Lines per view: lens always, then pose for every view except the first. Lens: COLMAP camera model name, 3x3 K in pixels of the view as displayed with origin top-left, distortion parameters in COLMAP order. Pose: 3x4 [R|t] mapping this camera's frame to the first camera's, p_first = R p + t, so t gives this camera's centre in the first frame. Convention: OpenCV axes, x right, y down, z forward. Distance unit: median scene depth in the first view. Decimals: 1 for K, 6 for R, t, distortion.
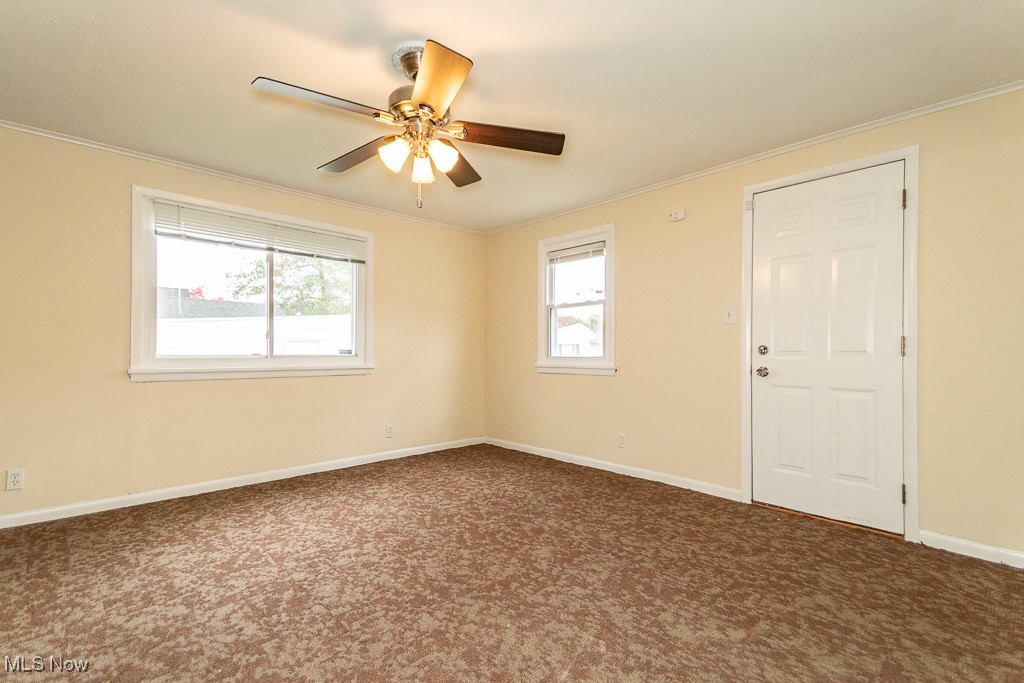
lens RADIAL K [[466.6, 0, 506.1], [0, 466.6, 349.4], [0, 0, 1]] dist [0.074019, -0.030751]
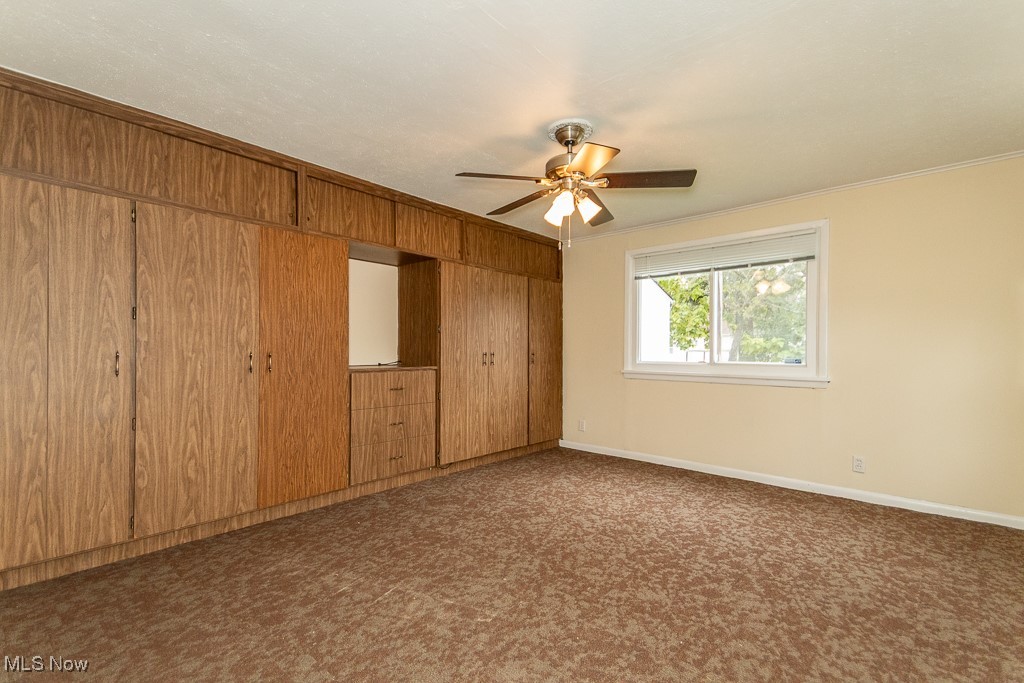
lens RADIAL K [[467.6, 0, 504.0], [0, 467.6, 352.2], [0, 0, 1]] dist [0.073693, -0.031446]
pose [[0.080642, 0.000463, -0.996743, 0.785579], [0.001447, 0.999999, 0.000582, -0.019414], [0.996742, -0.001490, 0.080641, 0.550490]]
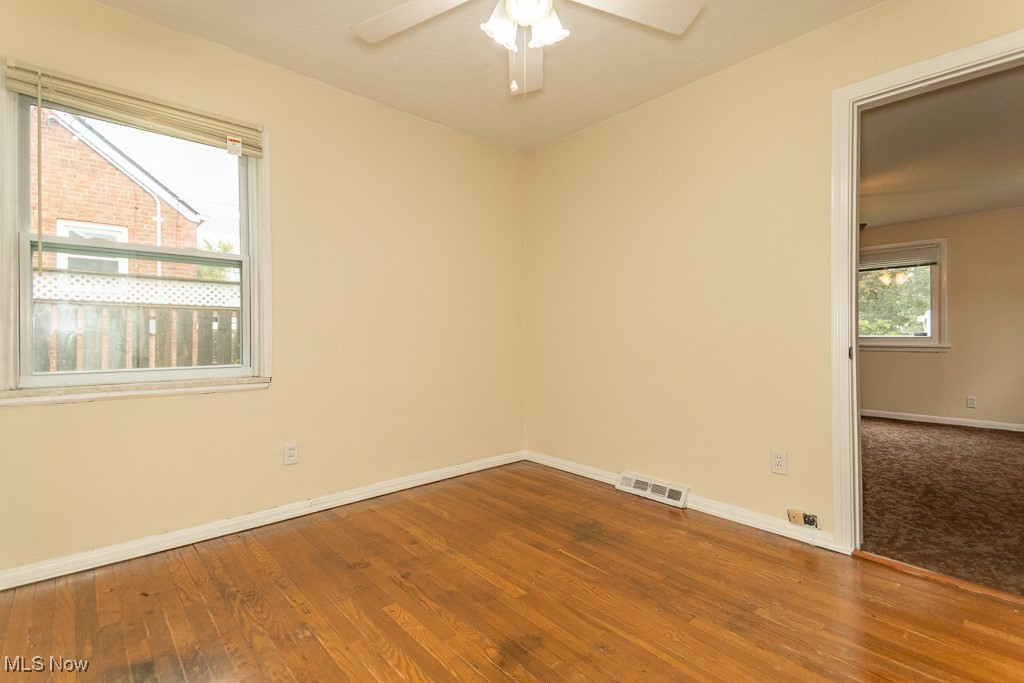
lens RADIAL K [[474.5, 0, 512.5], [0, 474.5, 333.7], [0, 0, 1]] dist [0.077532, -0.029893]
pose [[-0.031613, -0.010946, -0.999440, 1.563982], [0.001097, 0.999939, -0.010986, 0.024320], [0.999500, -0.001443, -0.031599, -0.123909]]
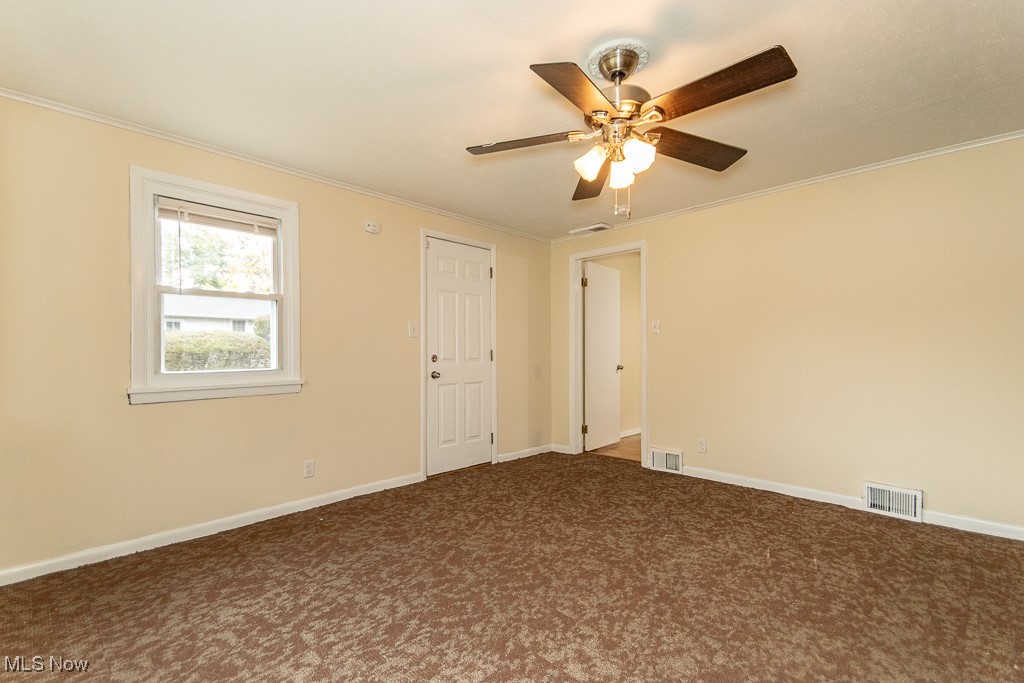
lens RADIAL K [[466.6, 0, 506.1], [0, 466.6, 349.4], [0, 0, 1]] dist [0.074019, -0.030751]
pose [[-0.036052, 0.003448, 0.999344, -0.846186], [-0.001214, 0.999993, -0.003494, -0.021274], [-0.999349, -0.001339, -0.036048, 0.947926]]
